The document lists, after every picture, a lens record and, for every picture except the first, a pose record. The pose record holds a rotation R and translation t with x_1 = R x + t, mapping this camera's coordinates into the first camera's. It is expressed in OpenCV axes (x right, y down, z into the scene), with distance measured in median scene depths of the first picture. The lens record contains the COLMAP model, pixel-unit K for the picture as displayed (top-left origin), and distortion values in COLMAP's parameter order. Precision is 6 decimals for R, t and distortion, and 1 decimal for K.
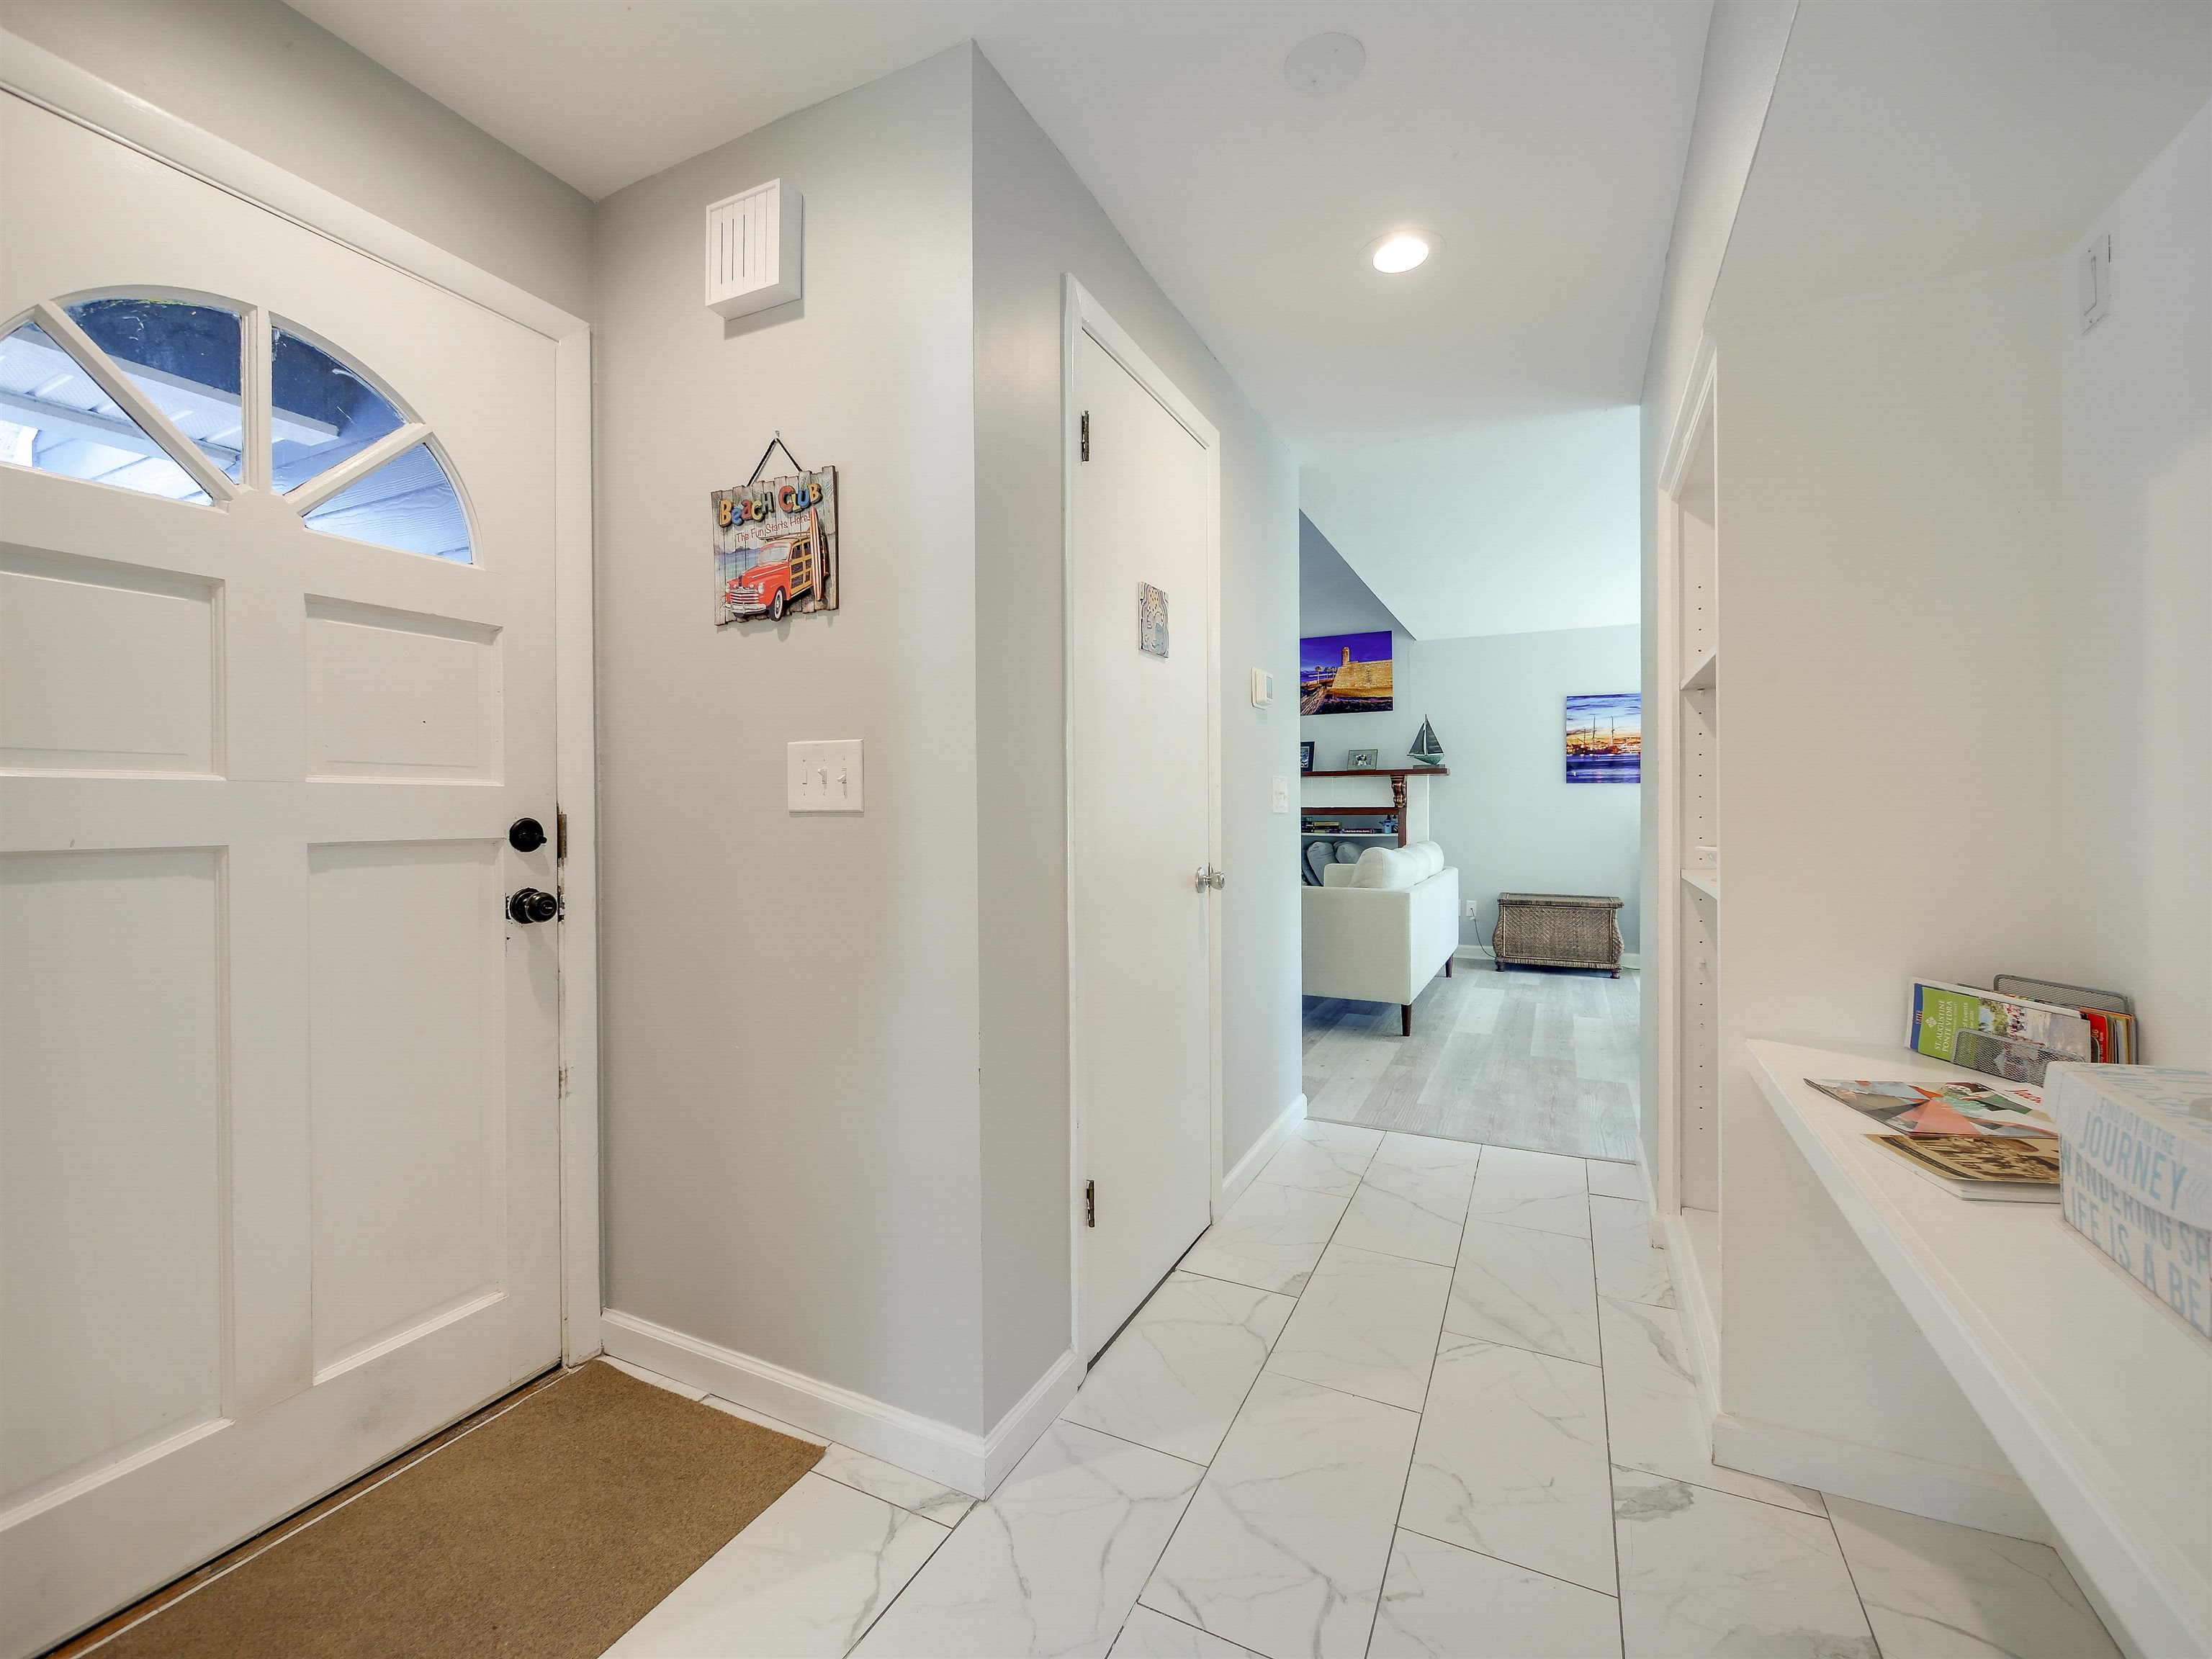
lens RADIAL K [[944.0, 0, 1104.4], [0, 944.0, 828.7], [0, 0, 1]] dist [0.002427, 0.000044]
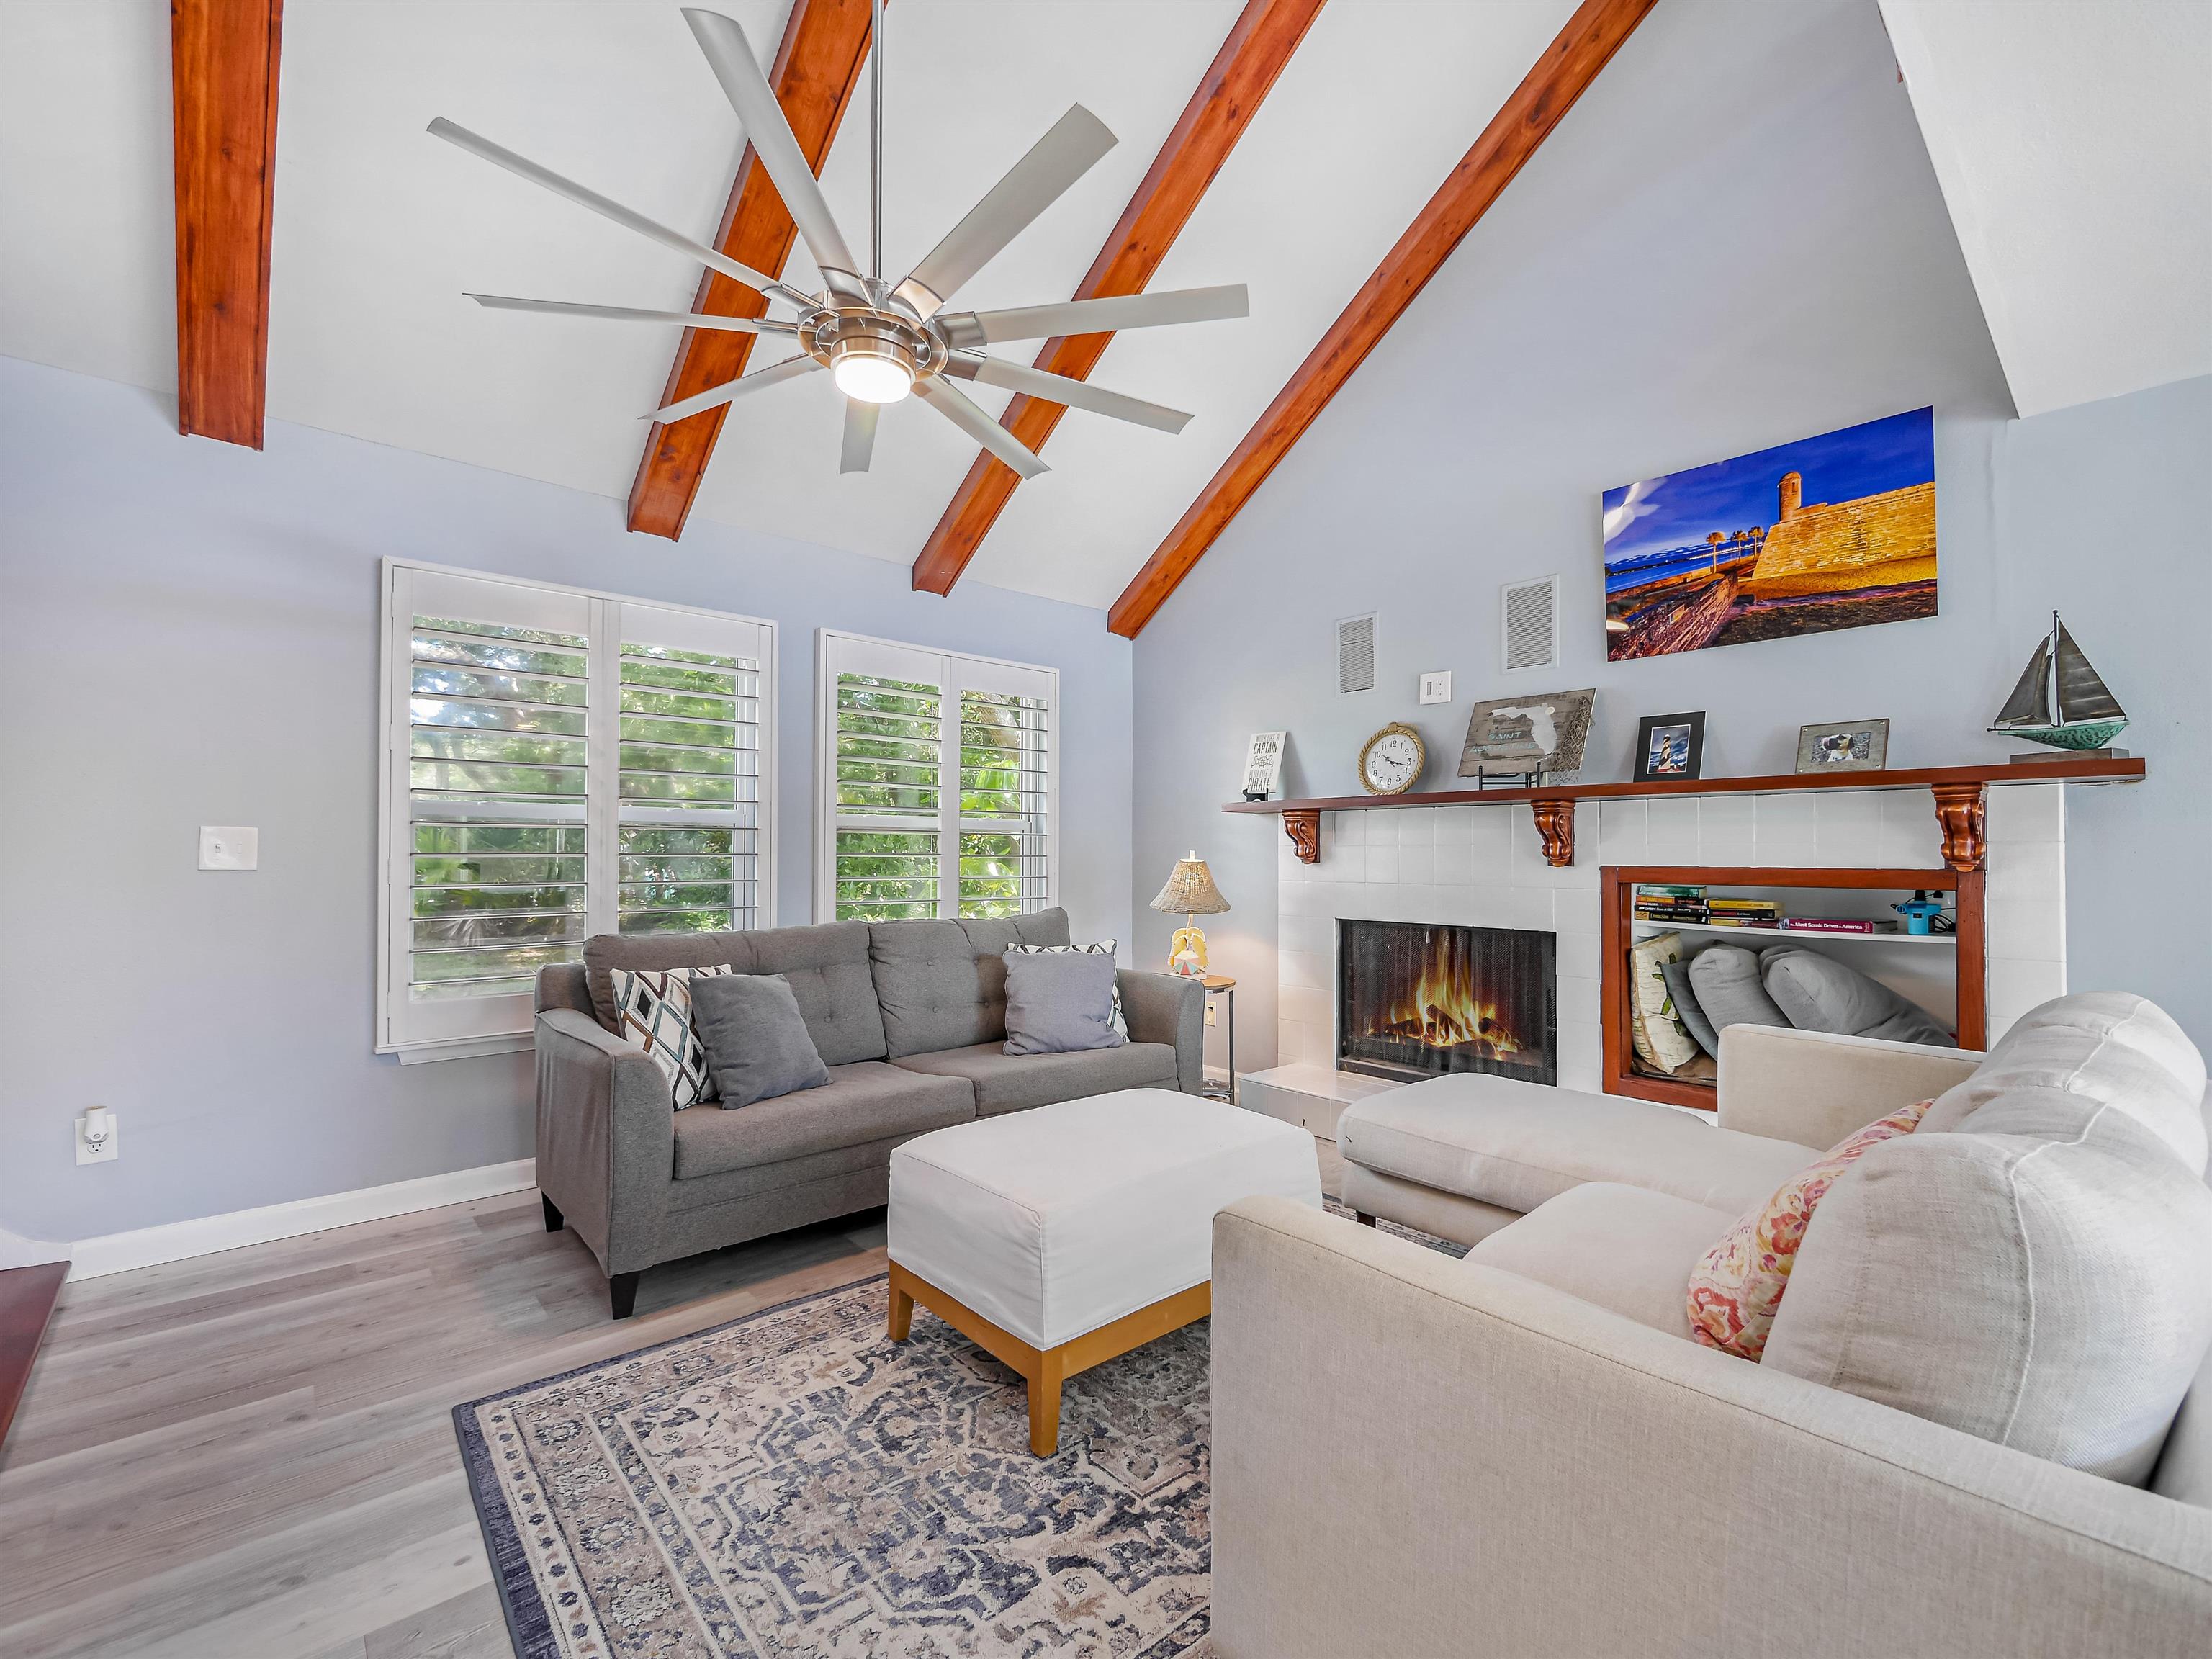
lens RADIAL K [[966.6, 0, 1117.7], [0, 966.6, 847.3], [0, 0, 1]] dist [-0.007776, 0.000742]
pose [[0.931115, 0.007468, -0.364648, 0.140520], [-0.018530, 0.999468, -0.026845, -0.015558], [0.364254, 0.031753, 0.930758, 0.524289]]
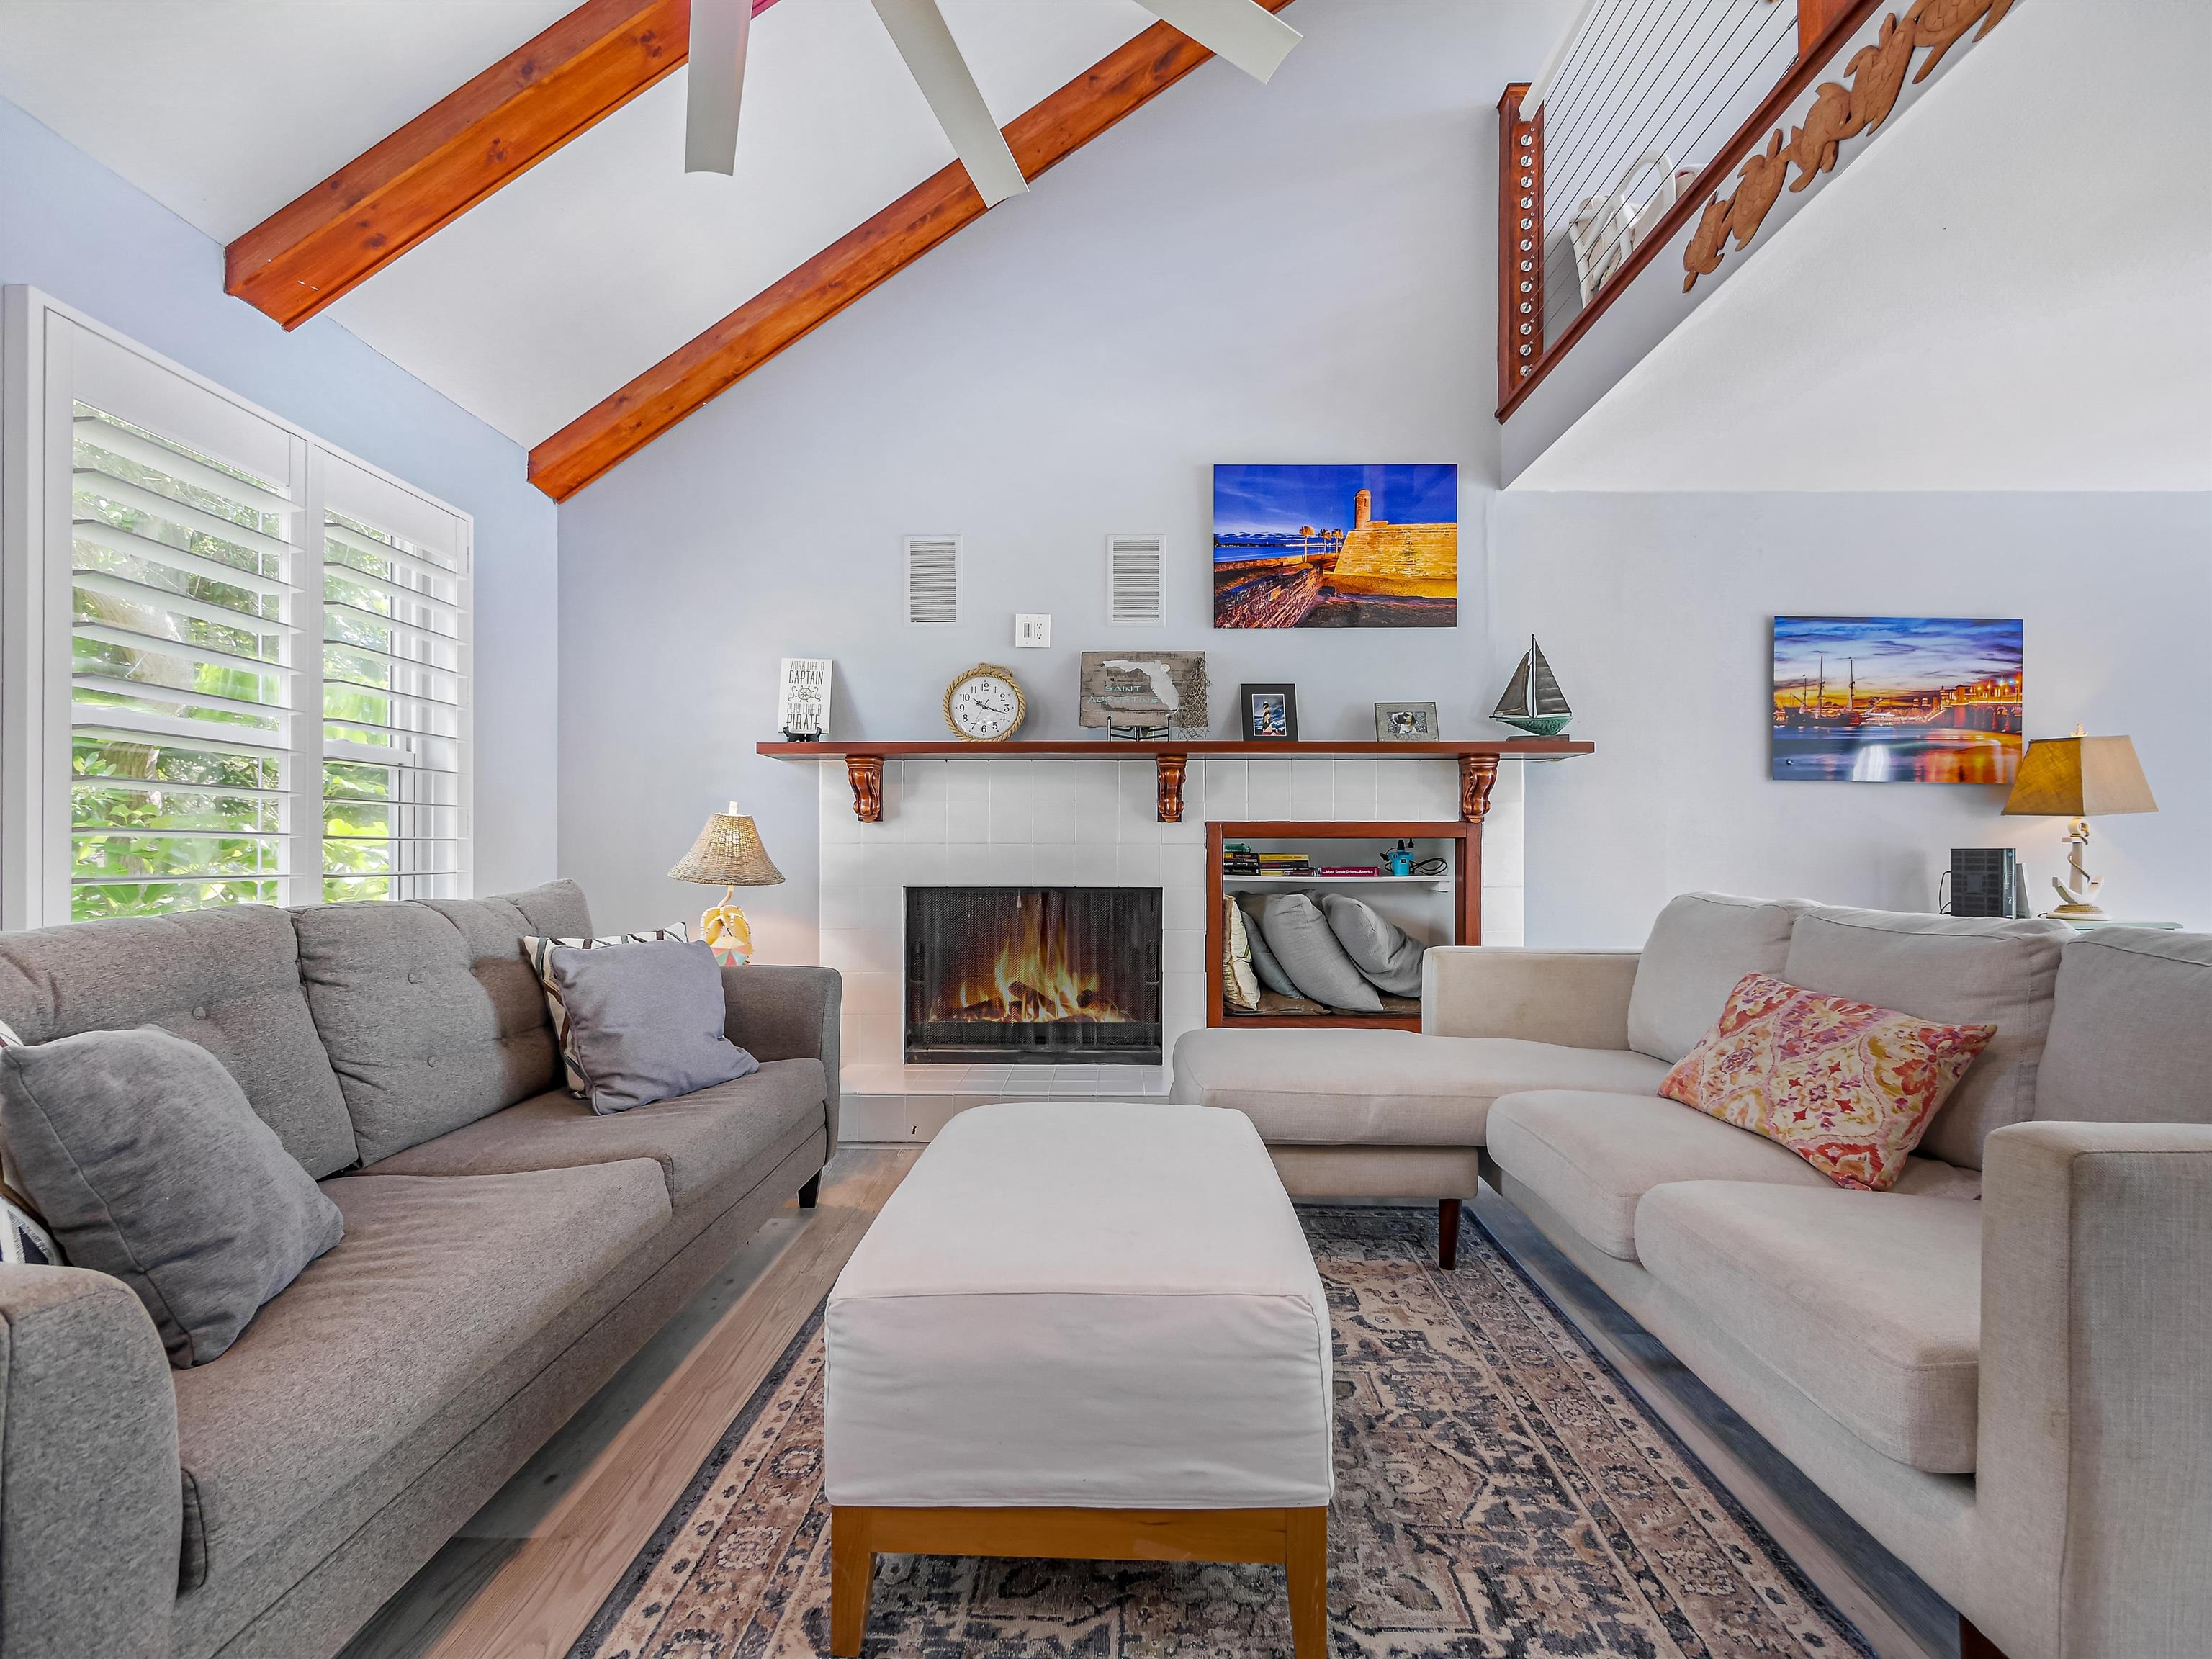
lens RADIAL K [[966.6, 0, 1112.6], [0, 966.6, 856.6], [0, 0, 1]] dist [-0.007776, 0.000742]
pose [[0.901389, 0.005677, 0.432973, -0.074598], [0.002889, 0.999813, -0.019124, 0.004218], [-0.433000, 0.018489, 0.901204, 0.625537]]
